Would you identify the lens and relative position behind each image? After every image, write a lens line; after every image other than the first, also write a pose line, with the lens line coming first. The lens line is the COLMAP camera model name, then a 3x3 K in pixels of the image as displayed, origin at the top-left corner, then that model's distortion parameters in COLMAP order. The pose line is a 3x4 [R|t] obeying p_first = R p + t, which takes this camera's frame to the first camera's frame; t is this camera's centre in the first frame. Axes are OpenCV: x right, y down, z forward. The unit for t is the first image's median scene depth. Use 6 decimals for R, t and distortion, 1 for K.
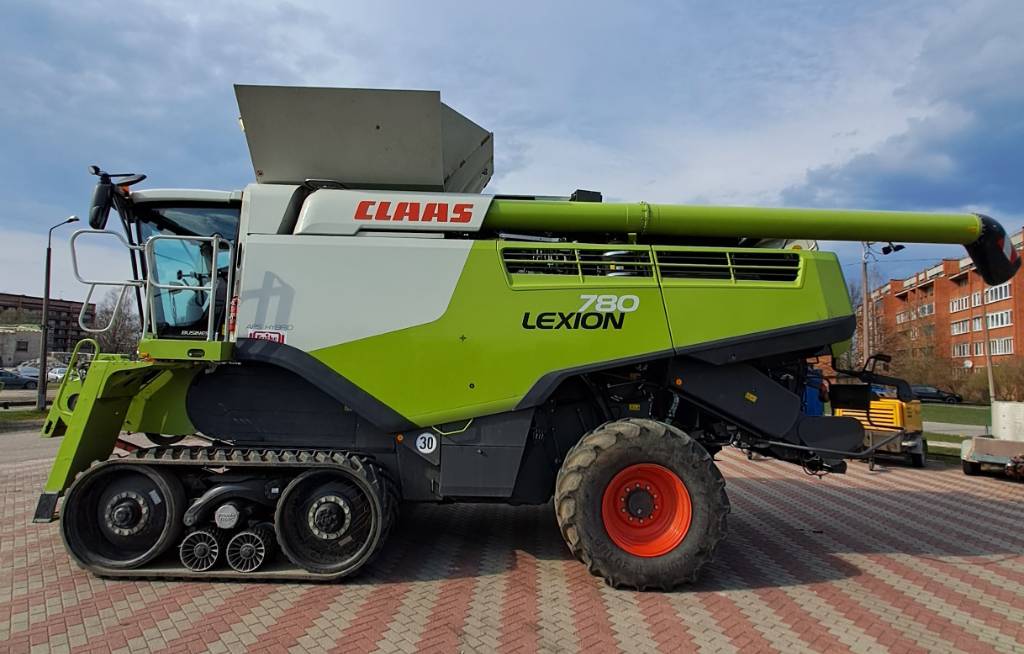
lens RADIAL K [[384.9, 0, 530.8], [0, 384.9, 333.8], [0, 0, 1]] dist [-0.000659, 0.000353]
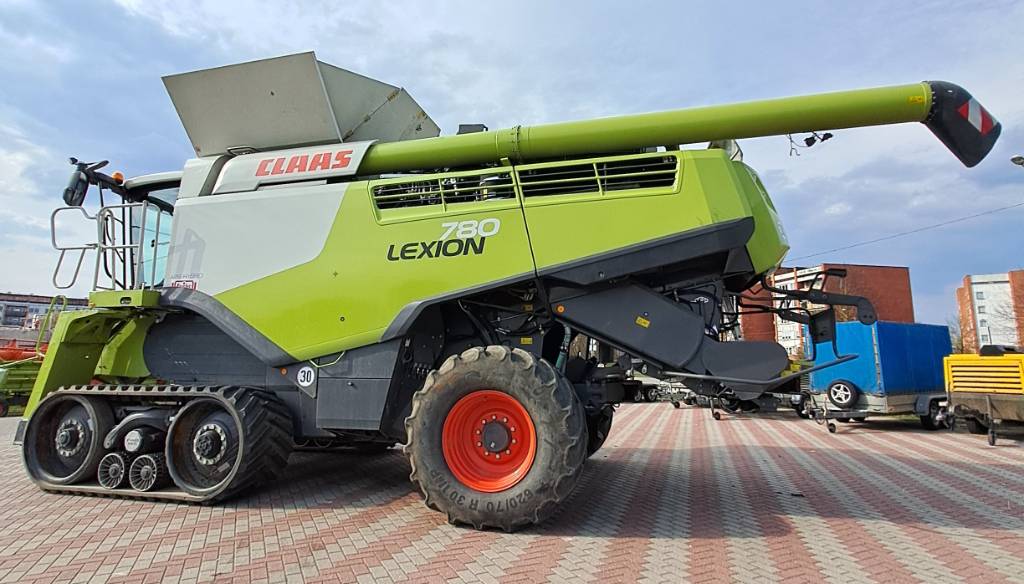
lens RADIAL K [[390.3, 0, 544.9], [0, 390.3, 287.1], [0, 0, 1]] dist [0.000118, 0.000077]
pose [[0.978521, -0.063770, -0.196036, 0.579601], [0.051129, 0.996314, -0.068885, 0.146725], [0.199706, 0.057382, 0.978174, 0.081447]]
